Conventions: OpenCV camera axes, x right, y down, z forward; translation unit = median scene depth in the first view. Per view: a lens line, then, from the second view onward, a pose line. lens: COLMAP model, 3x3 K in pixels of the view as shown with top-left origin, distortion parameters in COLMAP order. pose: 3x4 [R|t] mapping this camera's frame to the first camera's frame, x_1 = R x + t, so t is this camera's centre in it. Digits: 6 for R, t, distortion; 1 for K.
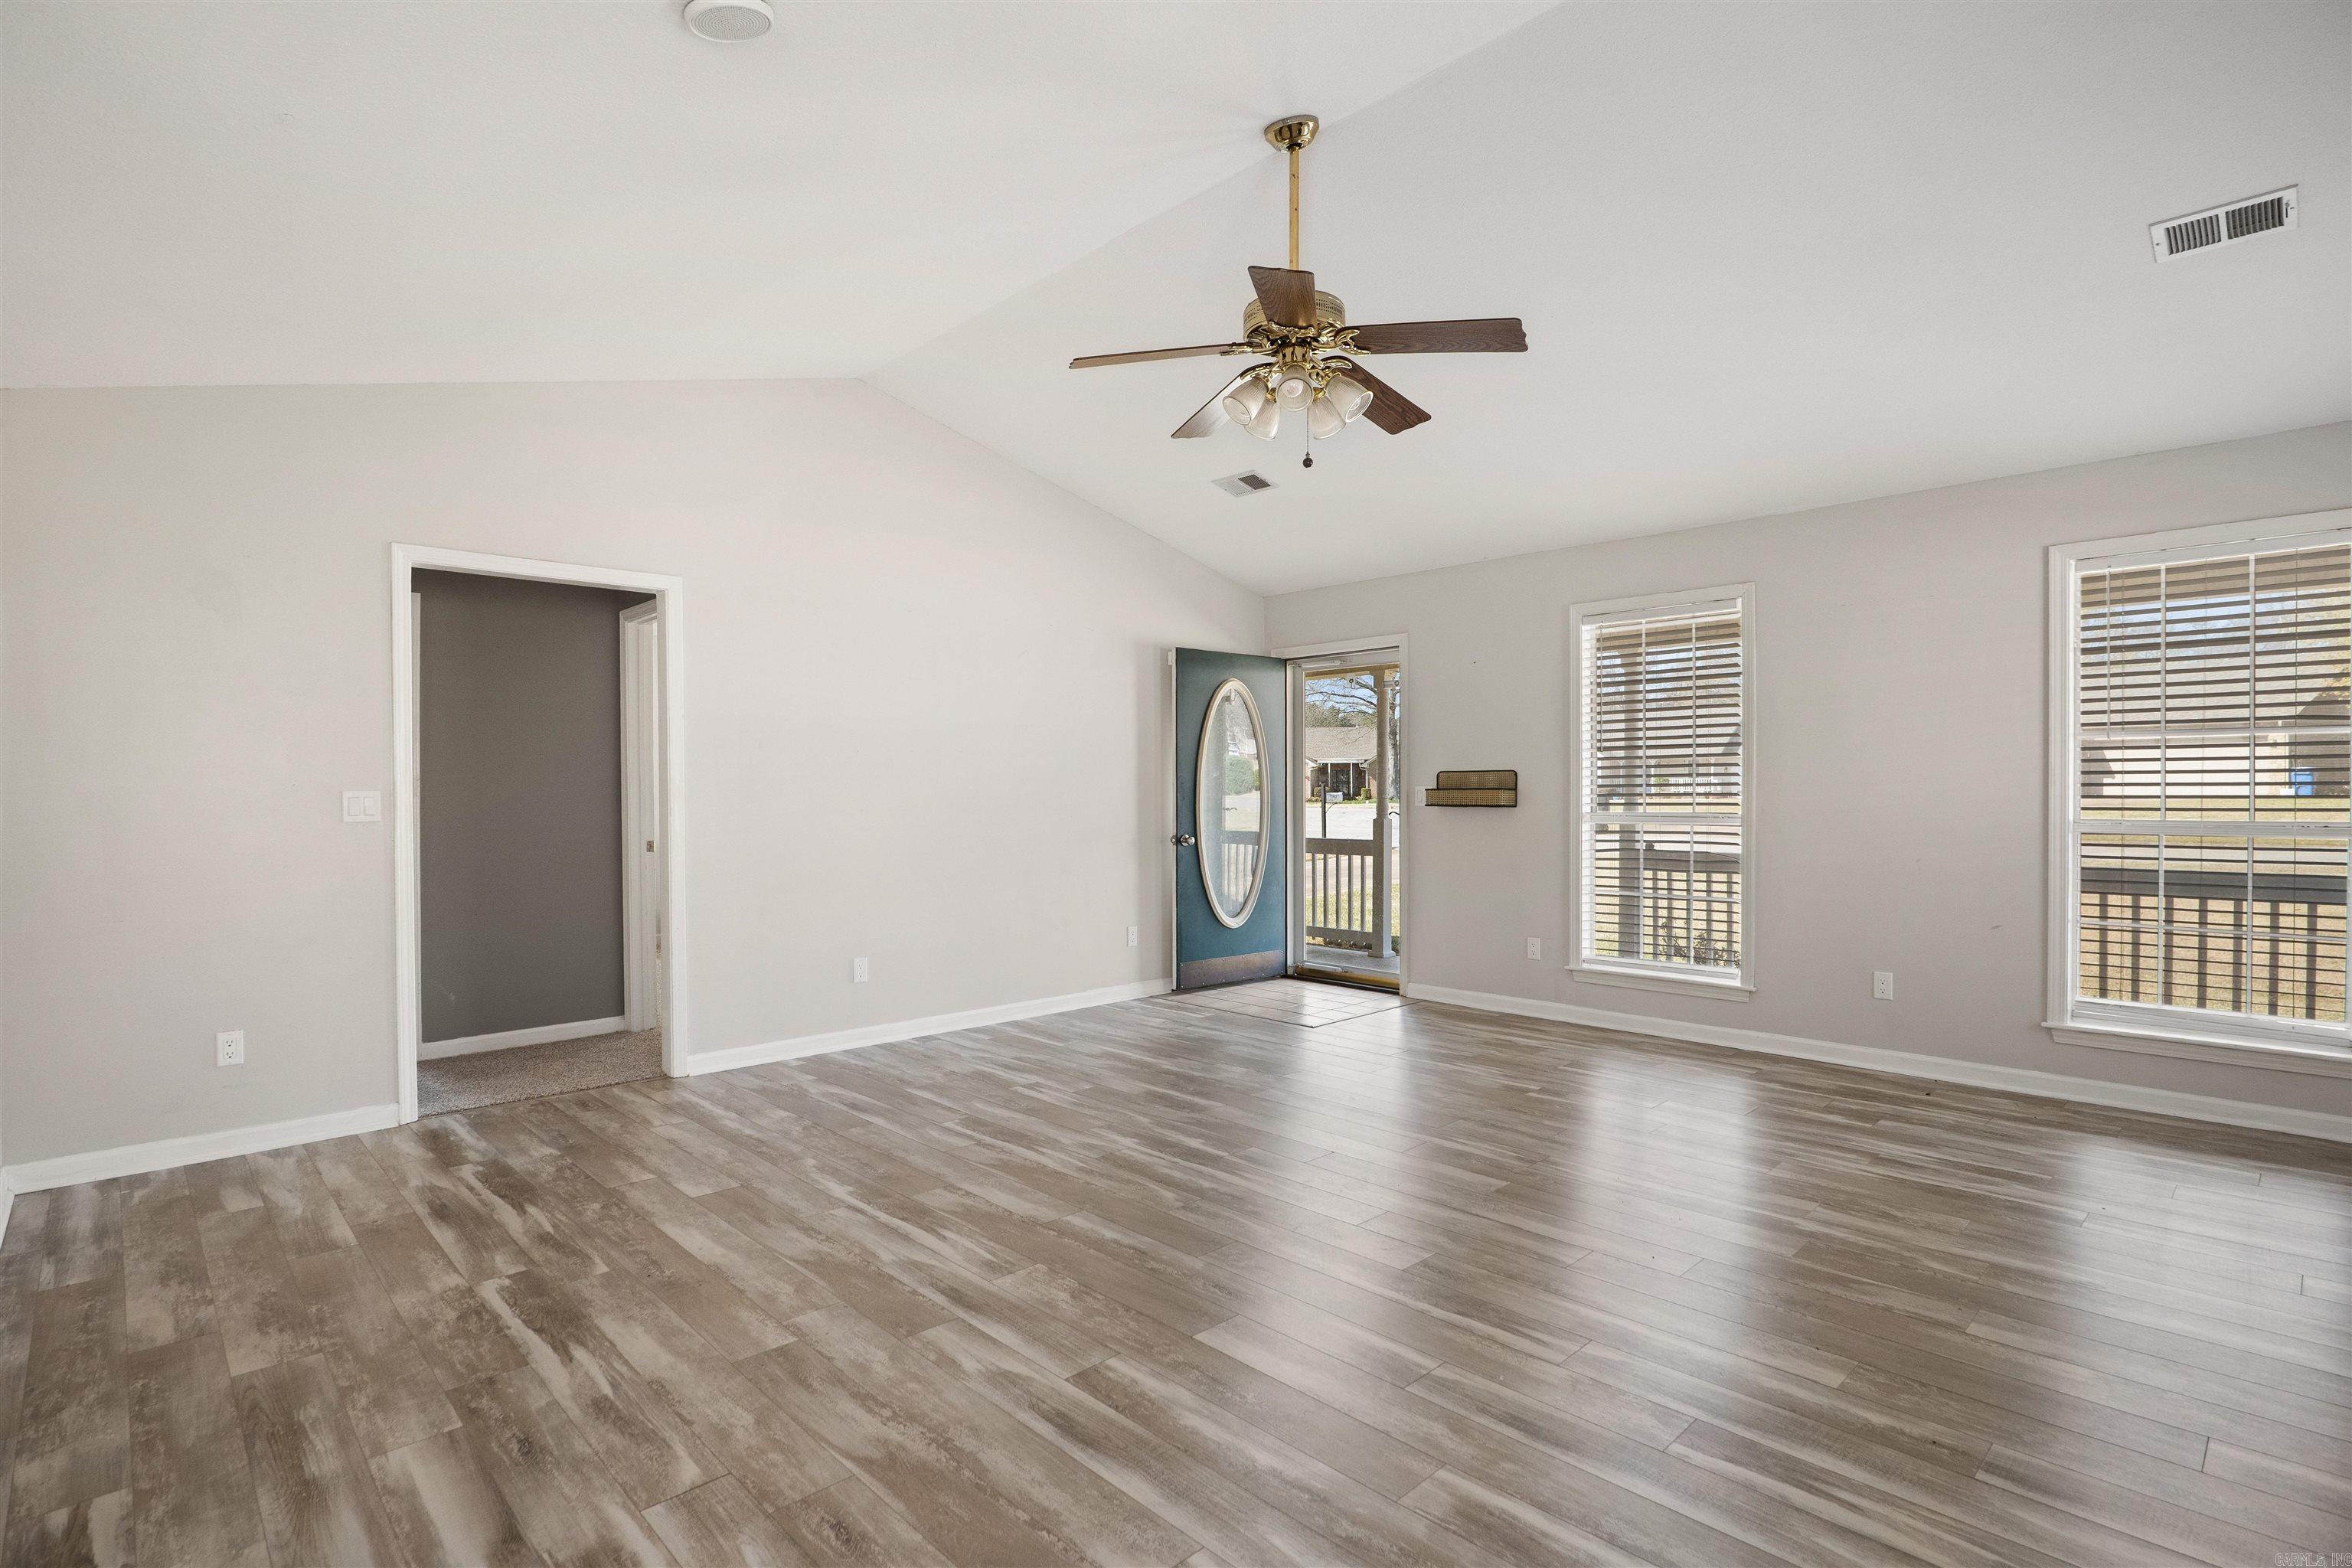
lens RADIAL K [[1110.7, 0, 1158.4], [0, 1110.7, 796.5], [0, 0, 1]] dist [-0.020250, 0.006050]
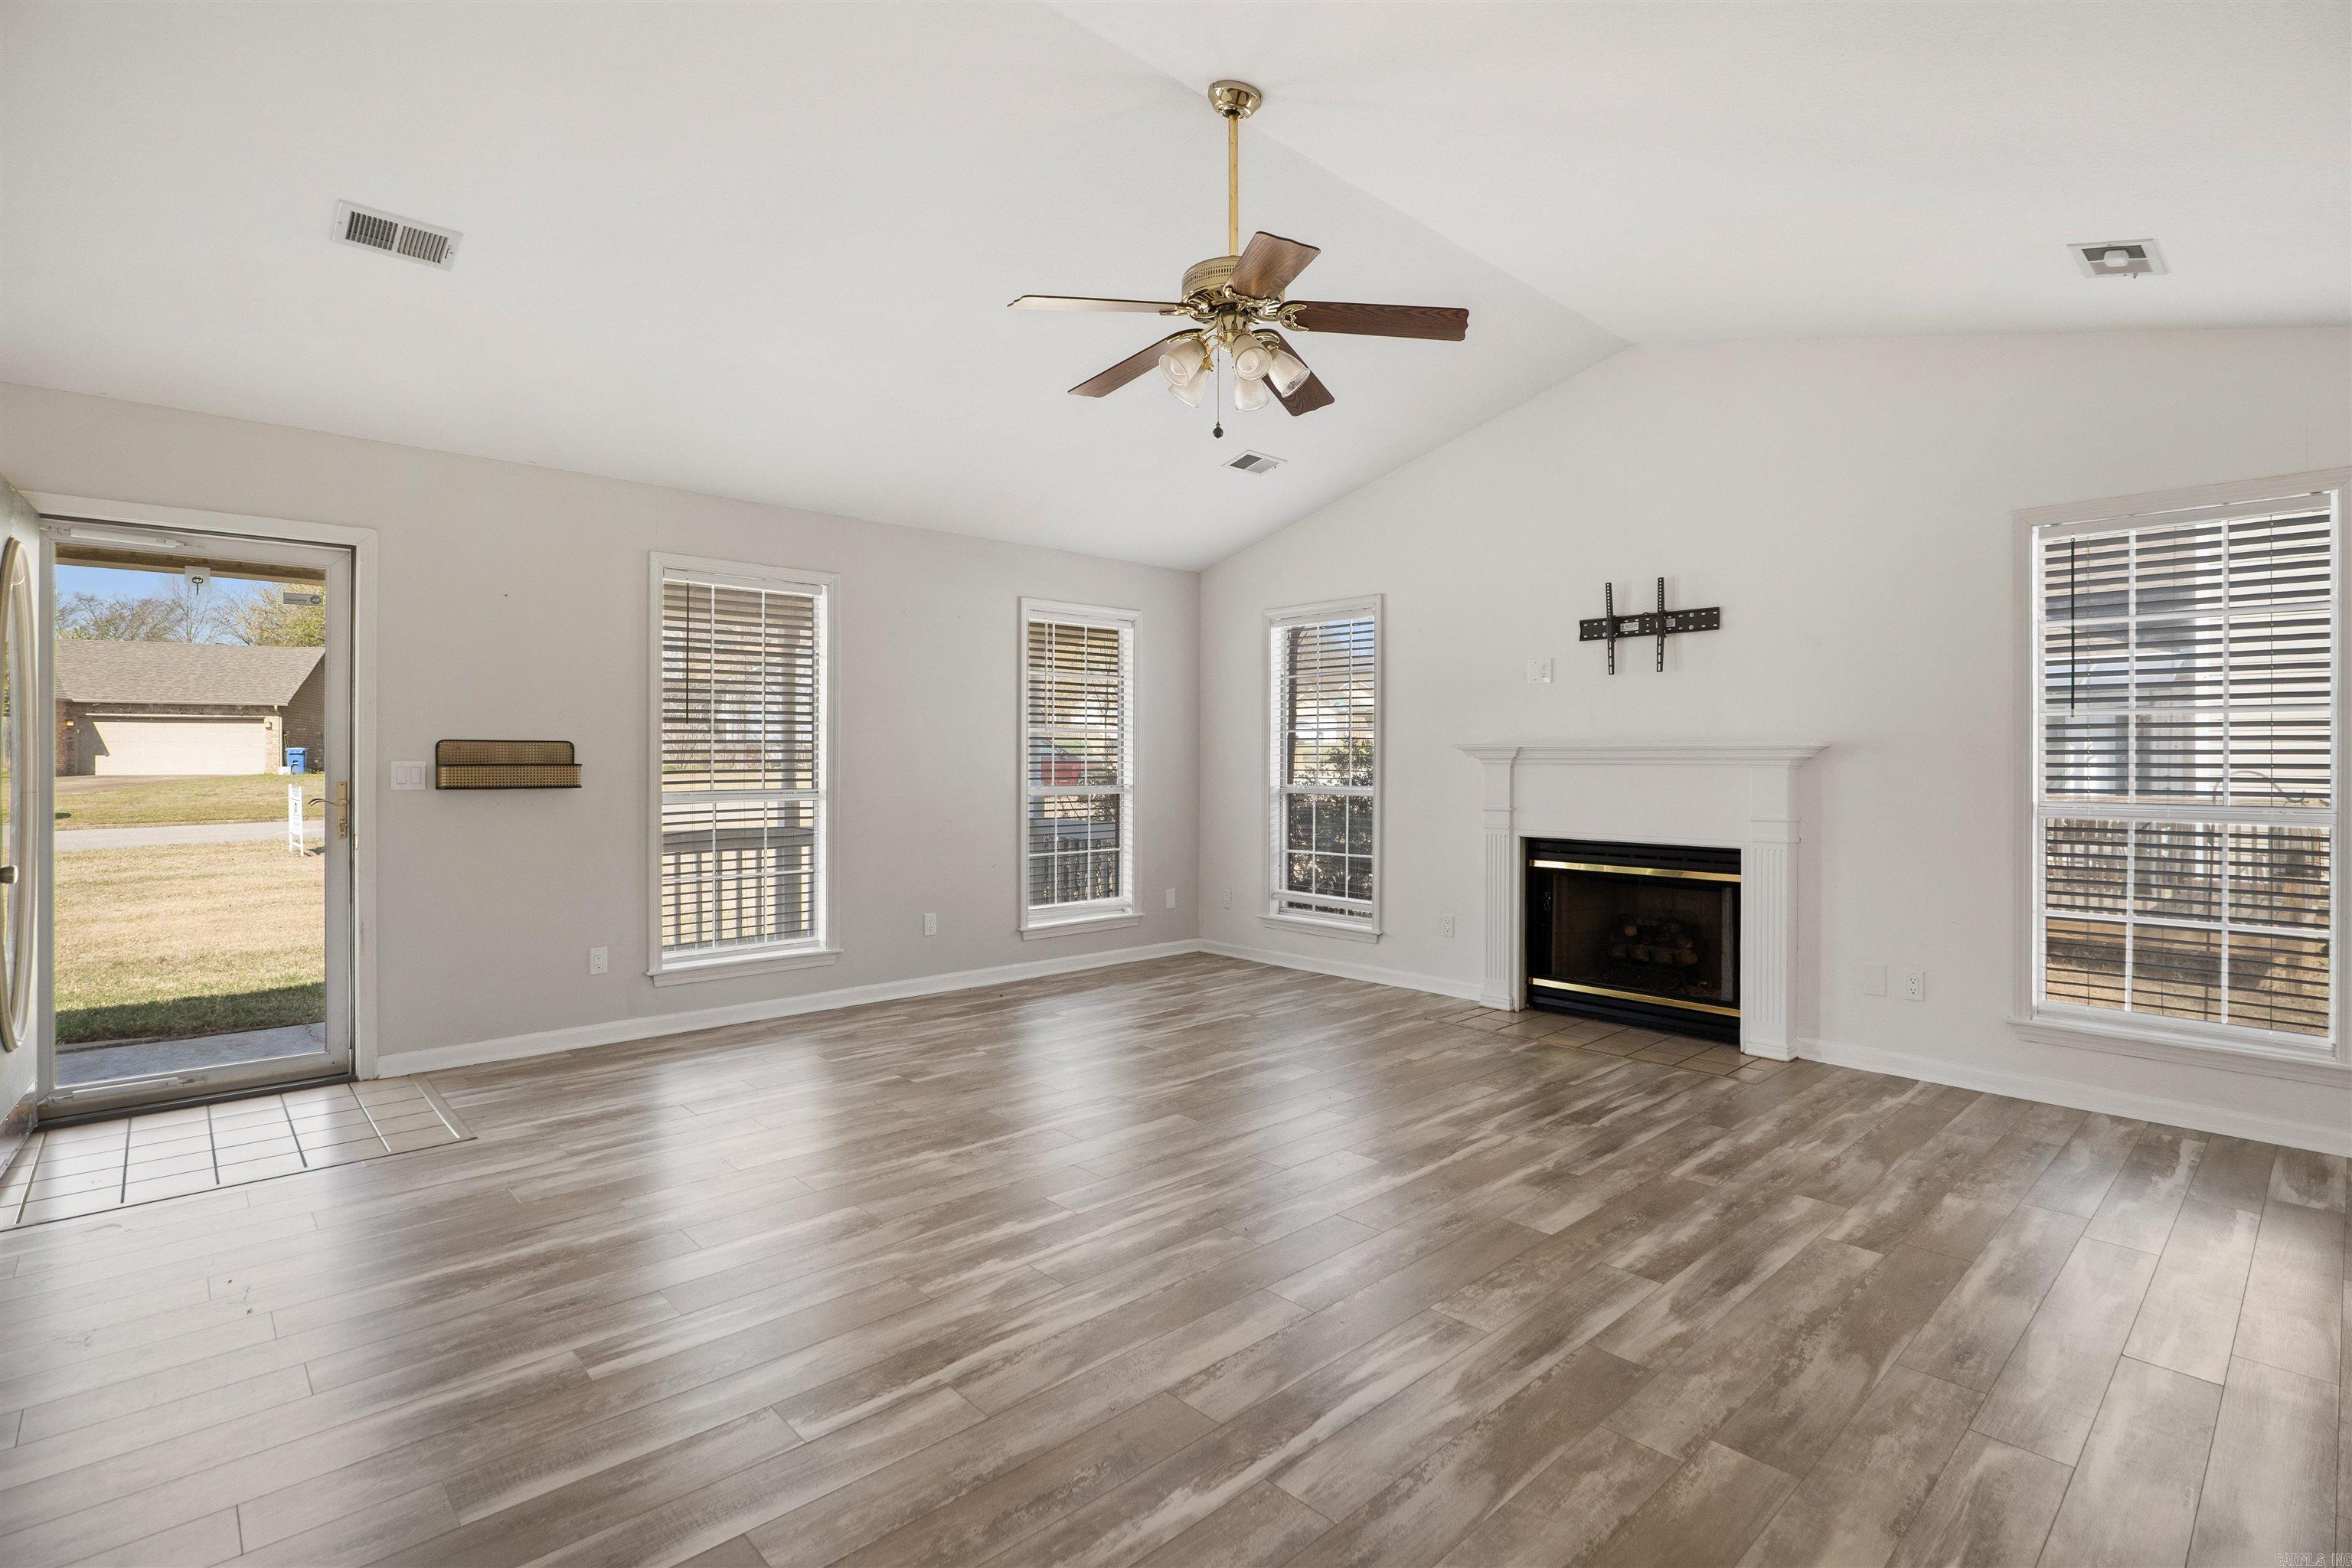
lens RADIAL K [[1110.7, 0, 1176.1], [0, 1110.7, 767.8], [0, 0, 1]] dist [-0.020250, 0.006050]
pose [[0.014143, 0.003698, 0.999893, -0.781226], [0.004115, 0.999984, -0.003757, 0.000493], [-0.999892, 0.004167, 0.014127, 0.945399]]
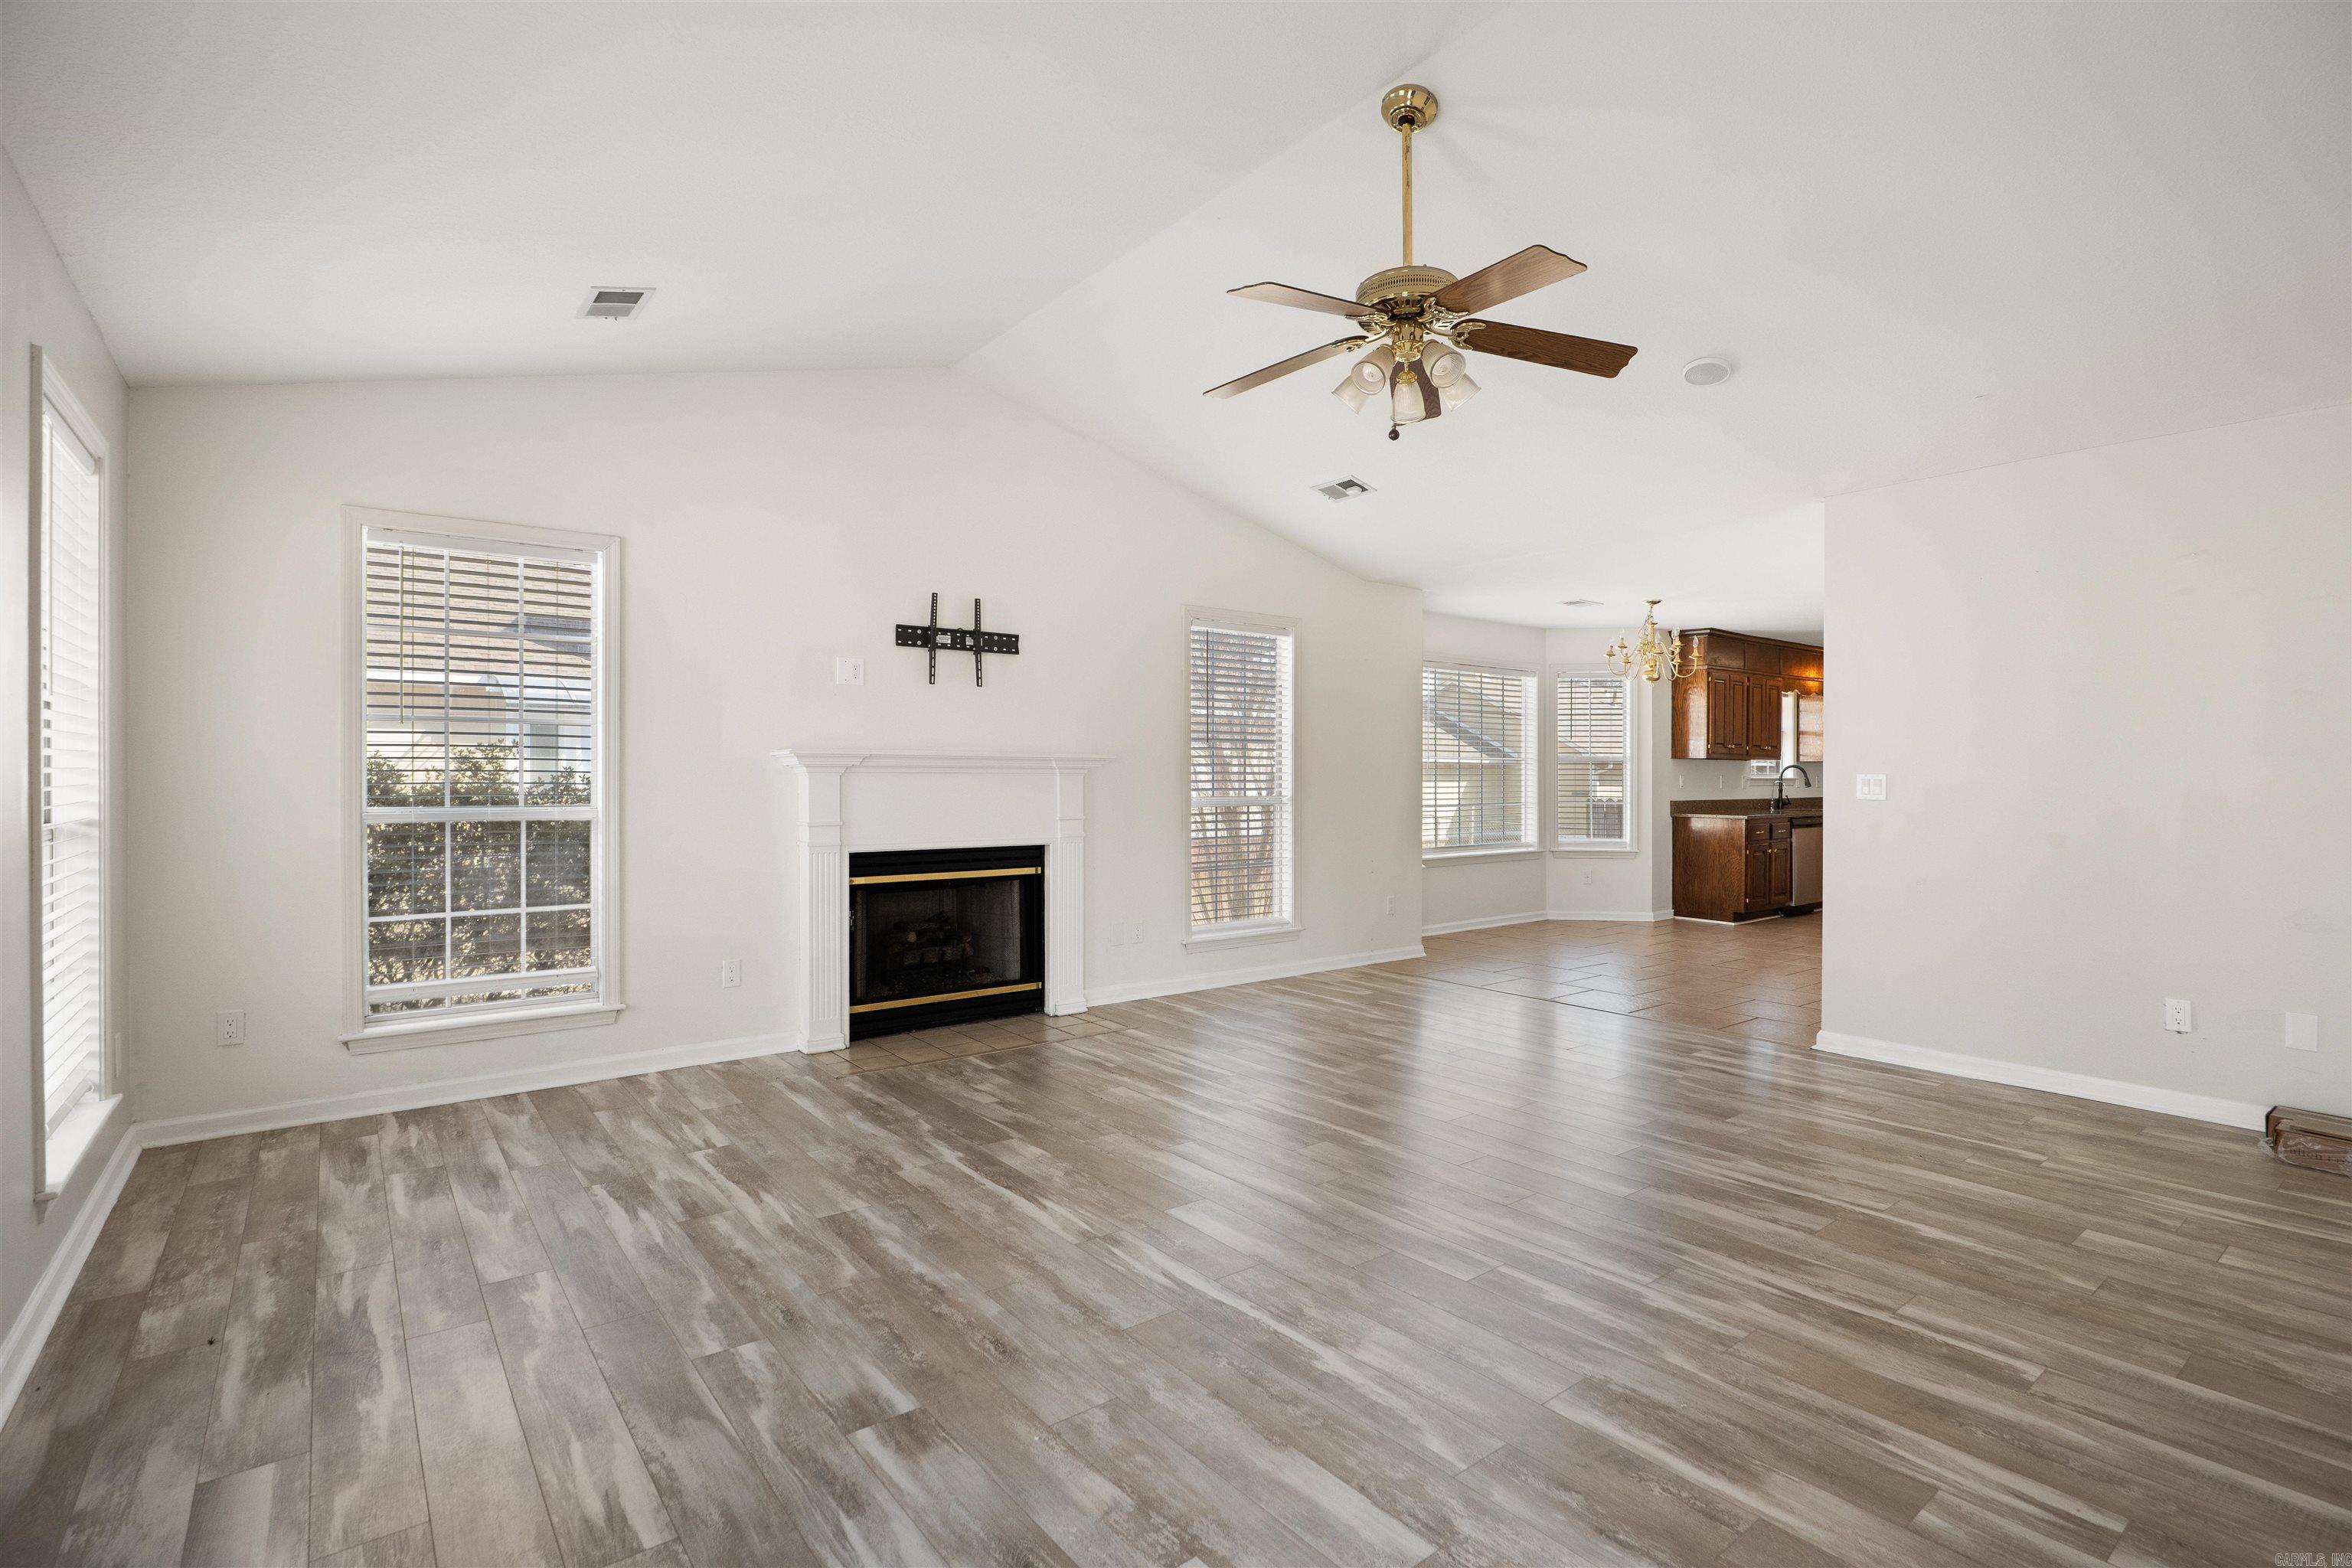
lens RADIAL K [[1110.7, 0, 1161.7], [0, 1110.7, 781.3], [0, 0, 1]] dist [-0.020250, 0.006050]
pose [[-0.995101, 0.000383, 0.098862, 0.222186], [0.001503, 0.999935, 0.011259, -0.011622], [-0.098851, 0.011352, -0.995037, 1.823325]]
